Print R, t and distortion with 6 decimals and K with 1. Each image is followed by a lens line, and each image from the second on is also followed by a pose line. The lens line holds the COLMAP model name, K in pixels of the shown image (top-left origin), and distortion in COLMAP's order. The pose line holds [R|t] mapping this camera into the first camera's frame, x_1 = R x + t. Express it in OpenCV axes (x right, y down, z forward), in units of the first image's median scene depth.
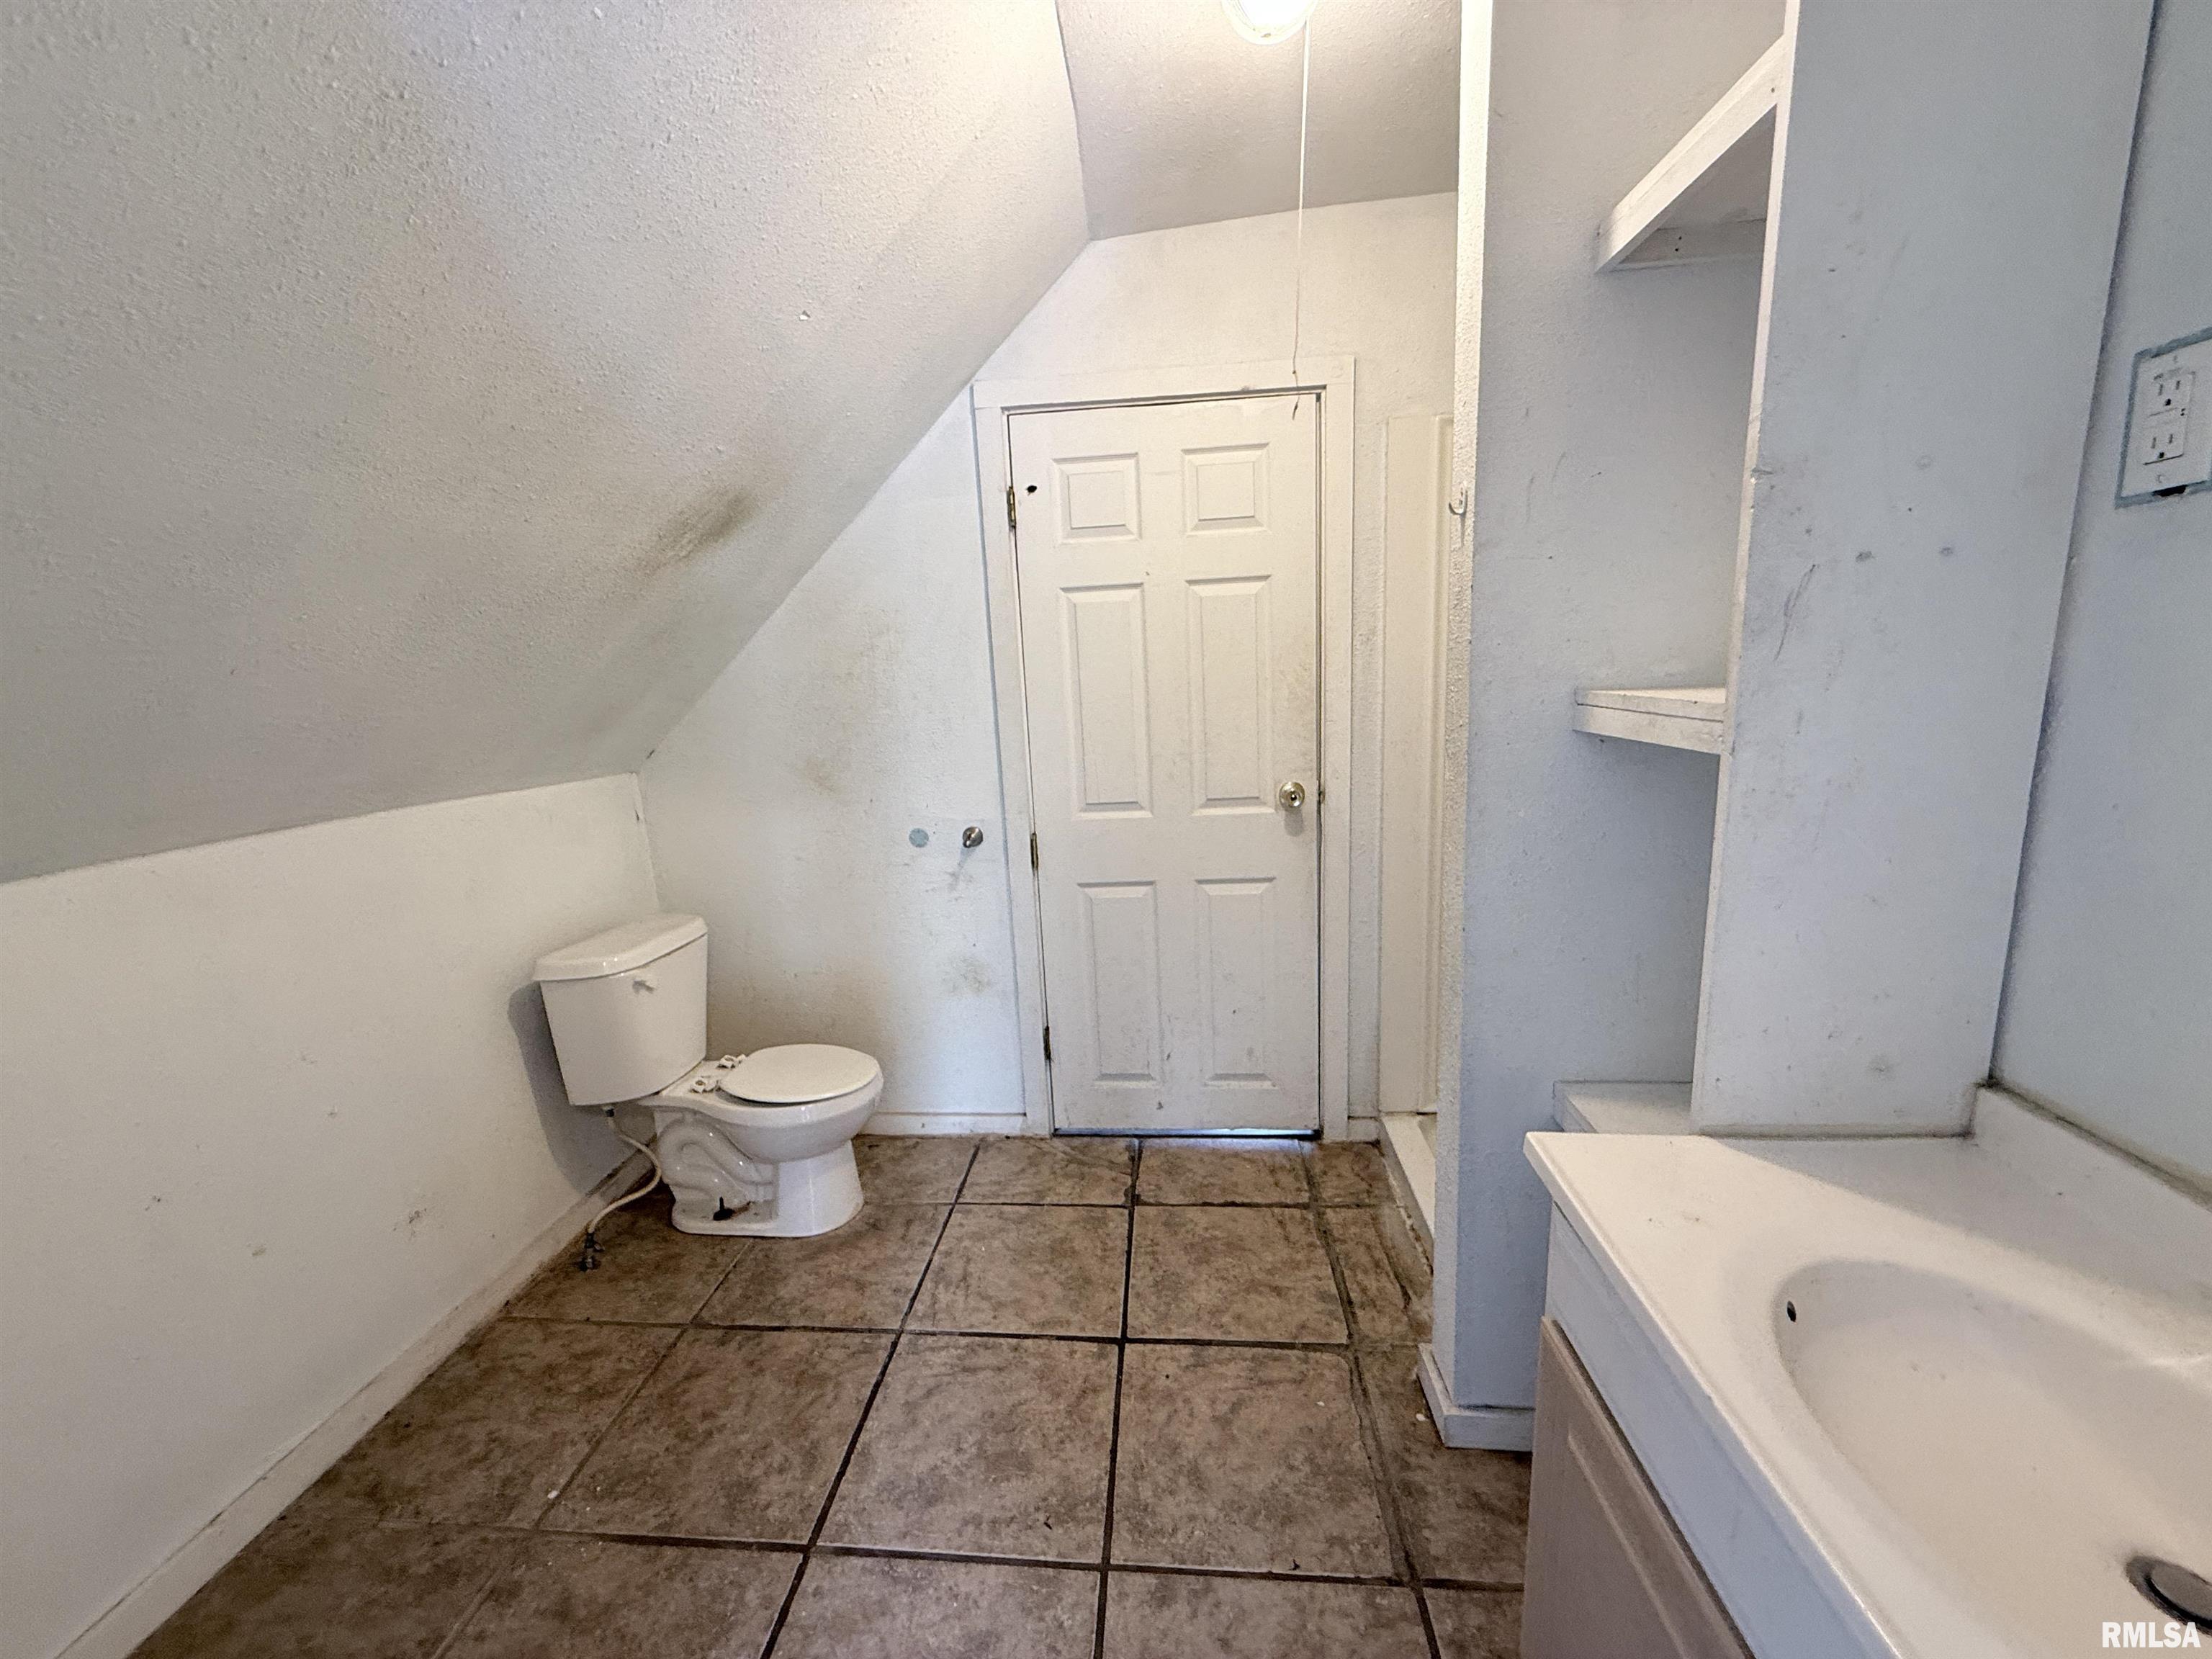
lens RADIAL K [[888.9, 0, 1101.5], [0, 888.9, 836.2], [0, 0, 1]] dist [-0.003348, 0.000728]
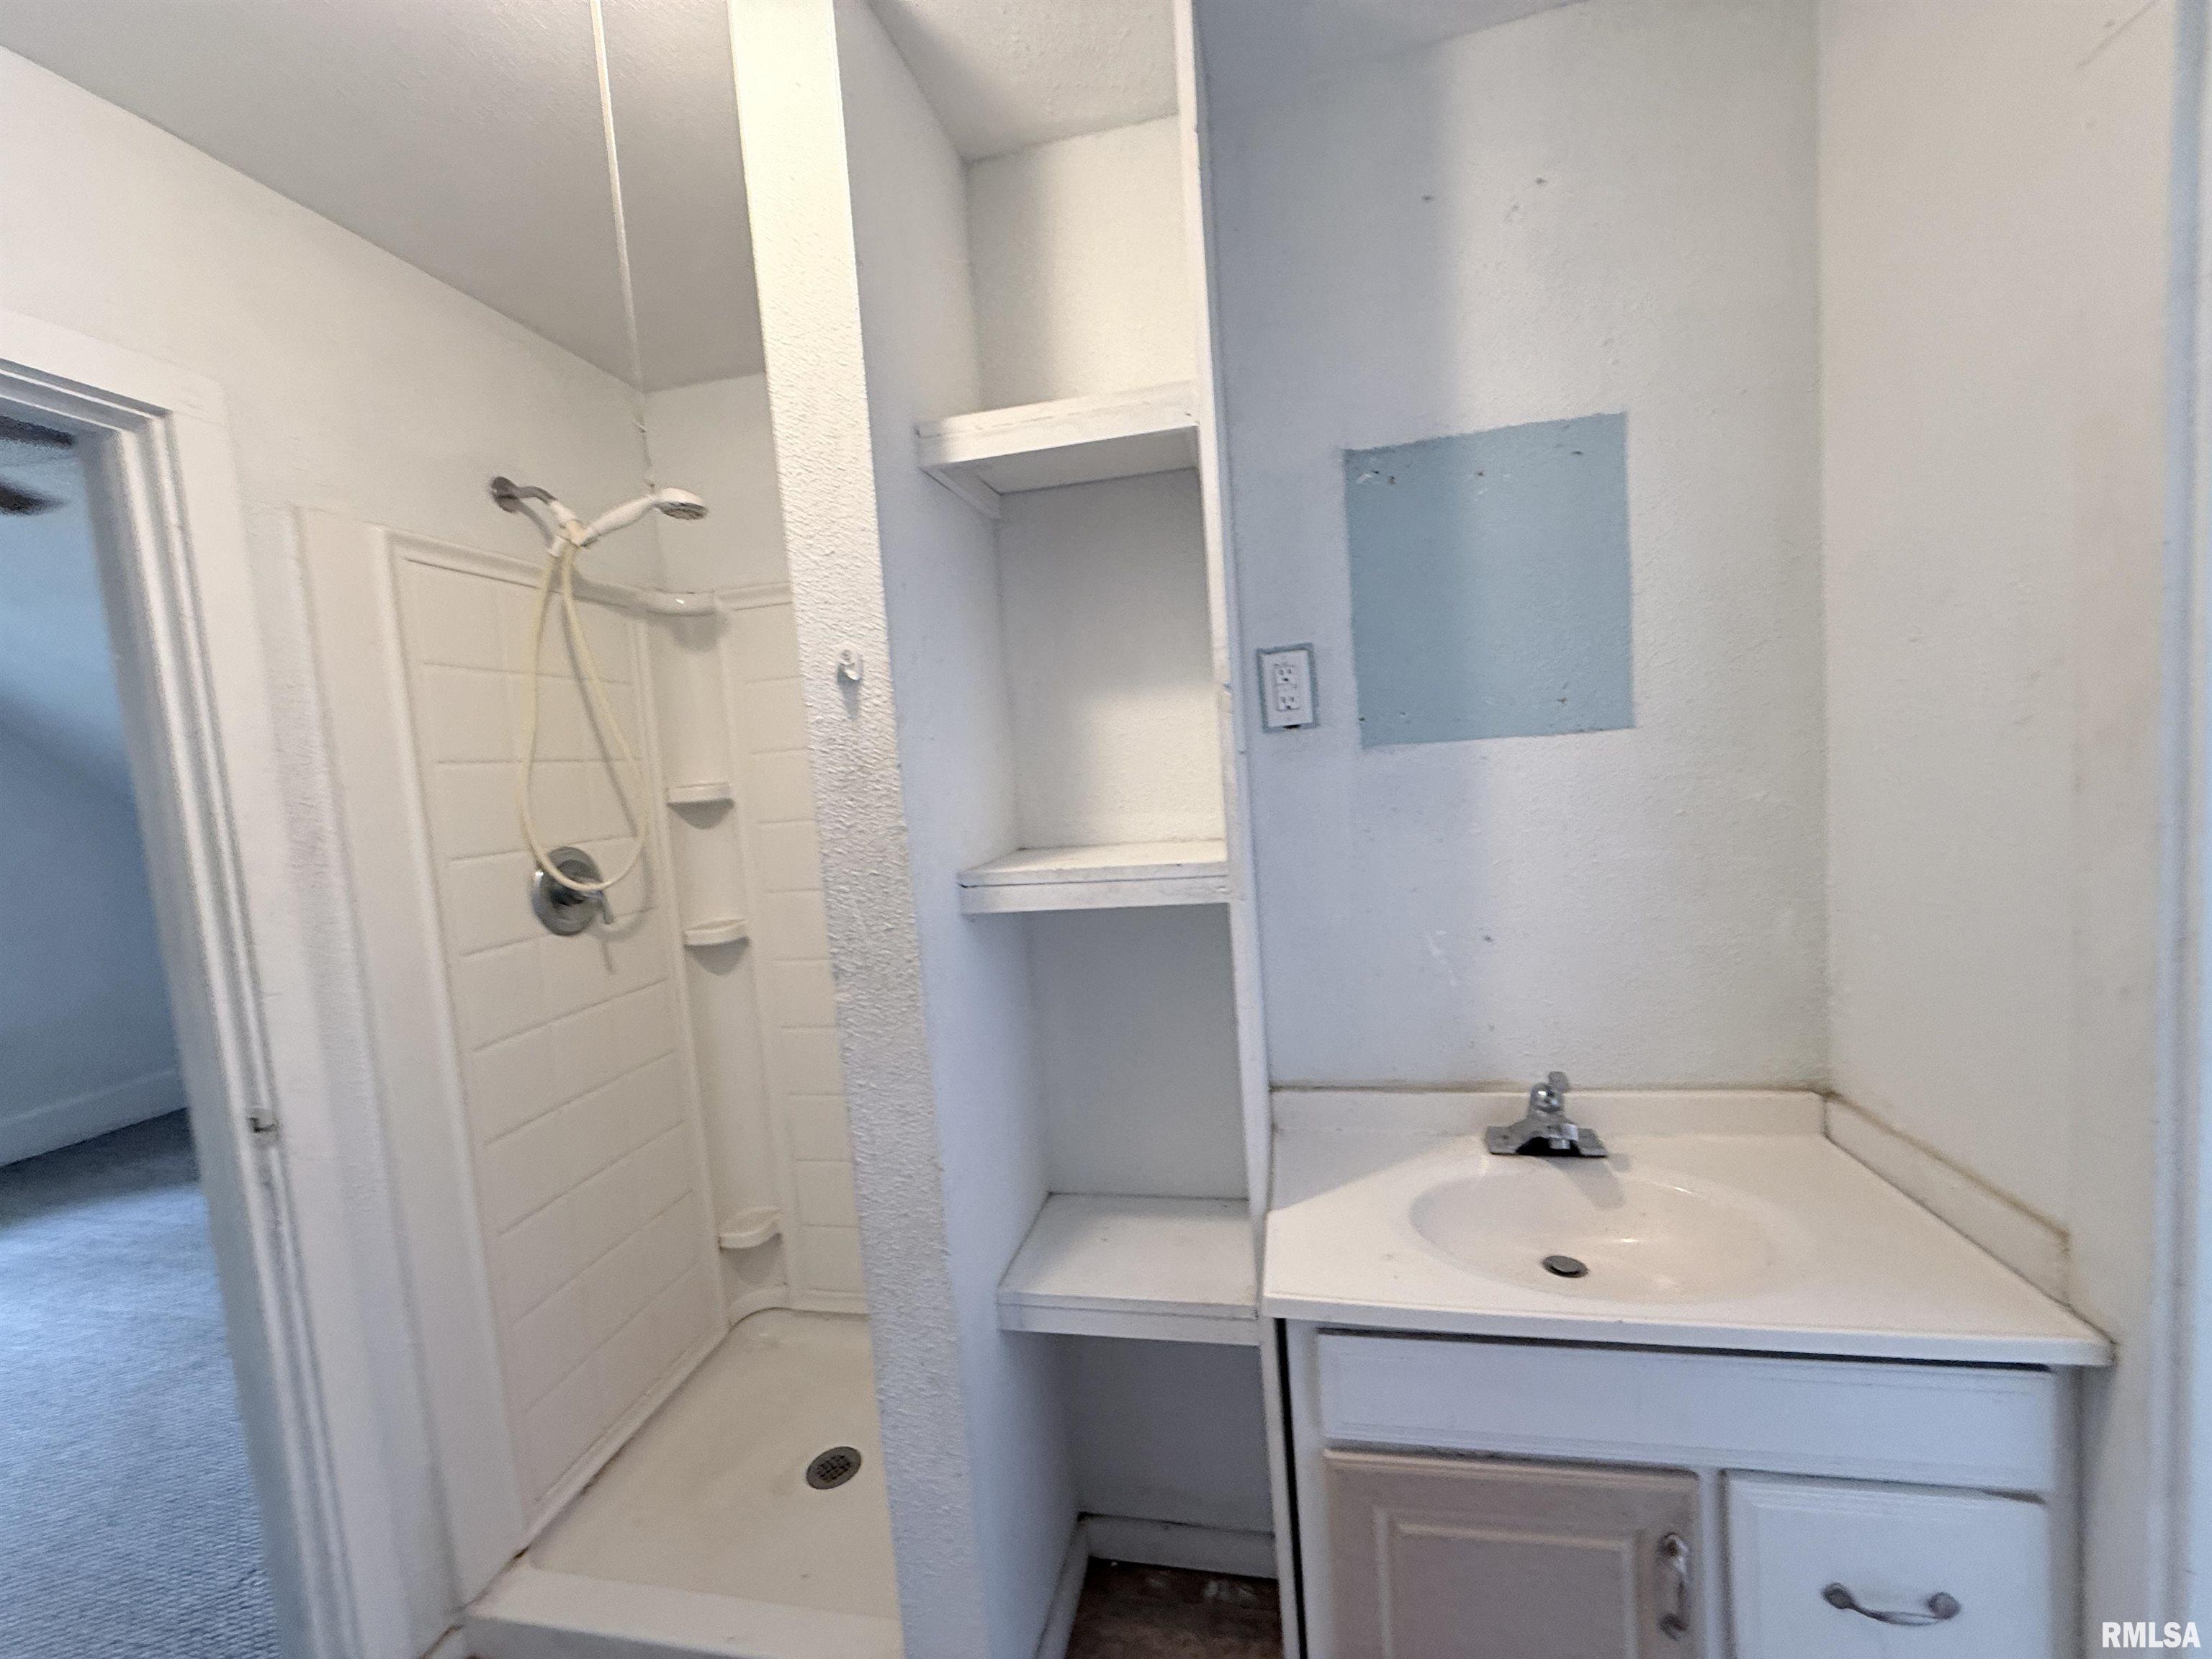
lens RADIAL K [[888.9, 0, 1107.2], [0, 888.9, 826.0], [0, 0, 1]] dist [-0.003348, 0.000728]
pose [[0.113087, -0.032657, 0.993048, -0.632951], [0.257426, 0.966295, 0.002461, -0.276137], [-0.959658, 0.255358, 0.117682, 1.133099]]
